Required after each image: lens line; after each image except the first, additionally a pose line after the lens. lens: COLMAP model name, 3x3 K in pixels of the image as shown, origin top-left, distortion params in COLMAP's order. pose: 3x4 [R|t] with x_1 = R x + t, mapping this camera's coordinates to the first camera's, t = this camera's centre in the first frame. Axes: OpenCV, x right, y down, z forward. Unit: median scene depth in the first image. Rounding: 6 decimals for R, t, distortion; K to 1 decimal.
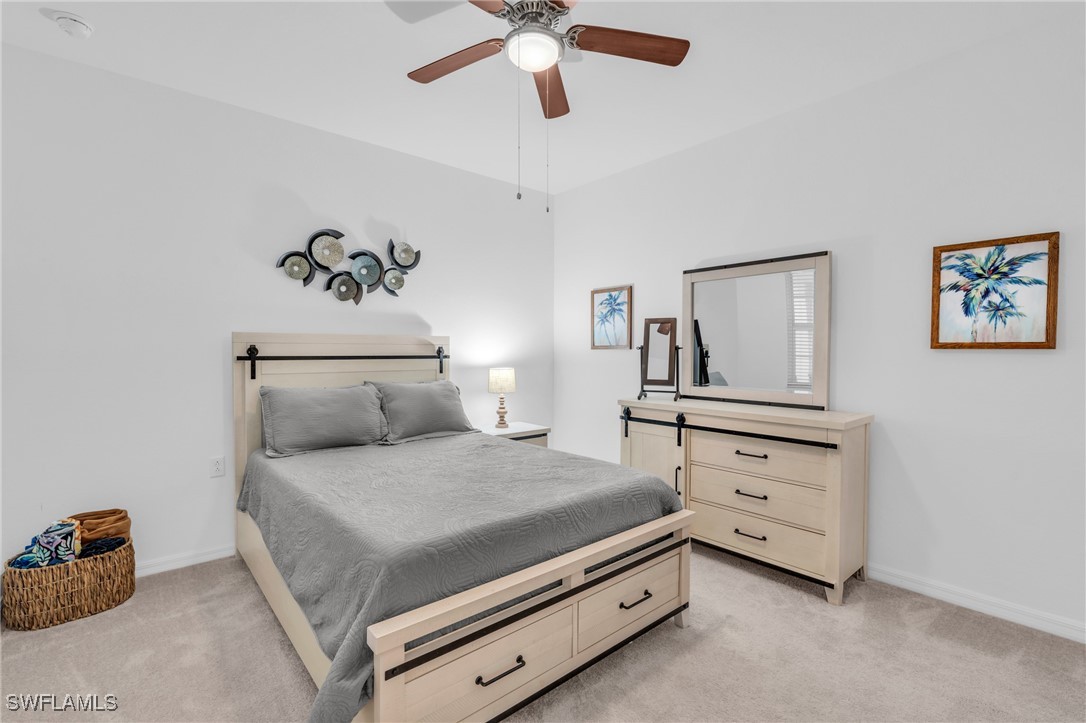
lens RADIAL K [[483.1, 0, 537.2], [0, 483.1, 364.5], [0, 0, 1]] dist [-0.005729, 0.000092]
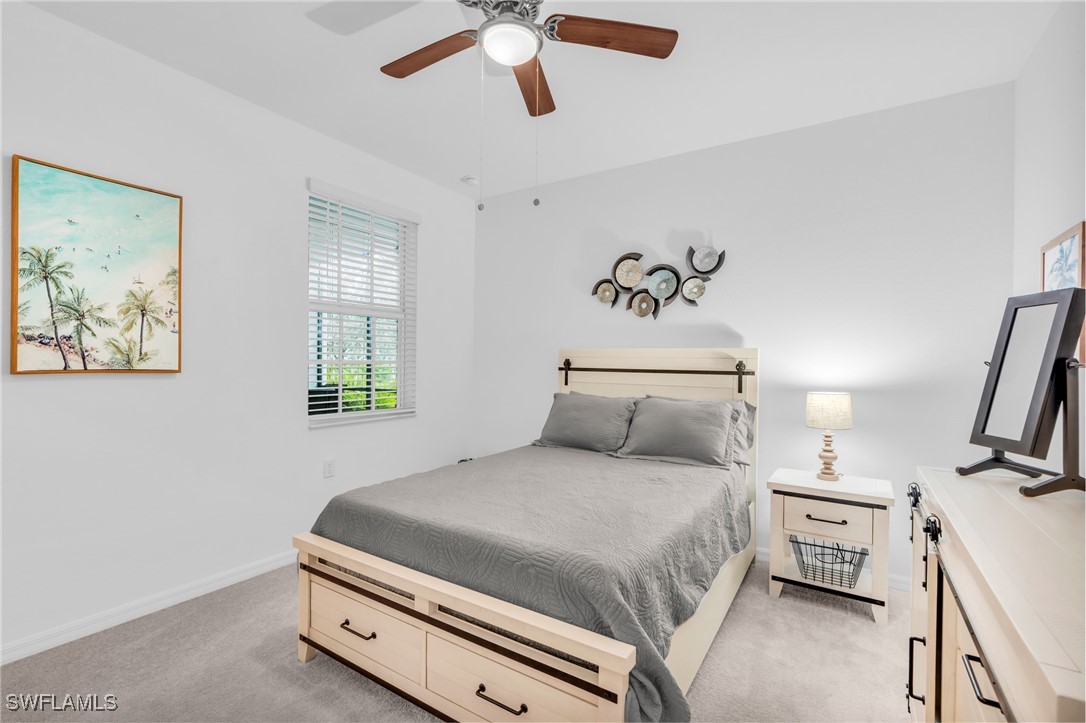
lens RADIAL K [[483.1, 0, 538.9], [0, 483.1, 358.0], [0, 0, 1]] dist [-0.005729, 0.000092]
pose [[0.295279, -0.006629, -0.955388, 0.533293], [-0.041978, 0.998920, -0.019905, -0.011810], [0.954488, 0.045982, 0.294682, 0.470517]]
